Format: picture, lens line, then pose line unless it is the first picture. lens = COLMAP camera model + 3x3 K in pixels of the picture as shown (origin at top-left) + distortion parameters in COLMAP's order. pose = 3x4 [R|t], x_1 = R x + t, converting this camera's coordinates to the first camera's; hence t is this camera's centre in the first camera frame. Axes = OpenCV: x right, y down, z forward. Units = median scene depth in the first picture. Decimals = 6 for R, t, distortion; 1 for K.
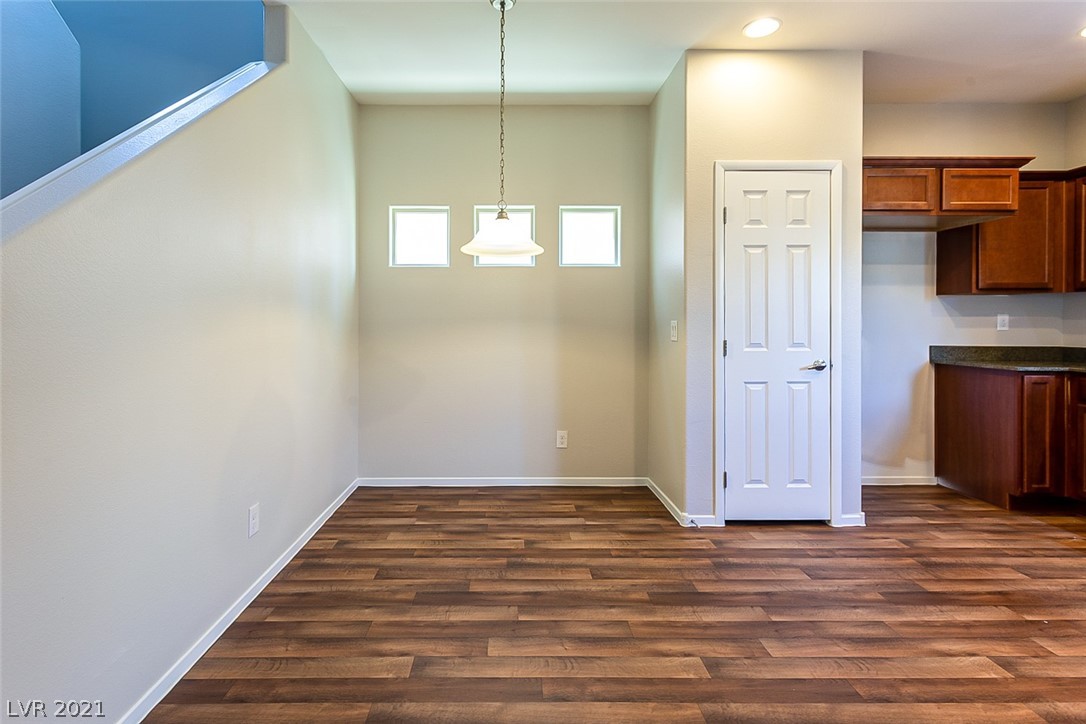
lens RADIAL K [[507.6, 0, 540.7], [0, 507.6, 321.2], [0, 0, 1]] dist [0.001839, 0.000659]
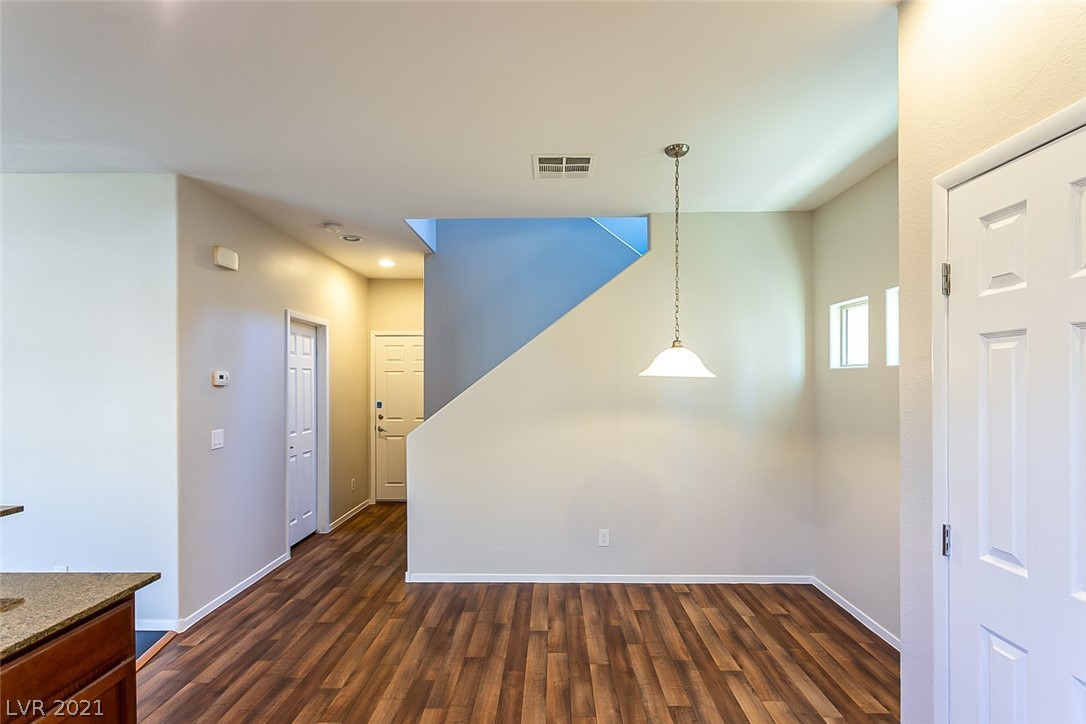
lens RADIAL K [[524.8, 0, 543.0], [0, 524.8, 362.0], [0, 0, 1]] dist [0.002751, 0.000570]
pose [[-0.010910, -0.036931, -0.999258, 1.045491], [-0.007194, 0.999295, -0.036854, -0.114047], [0.999915, 0.006786, -0.011168, 0.684744]]
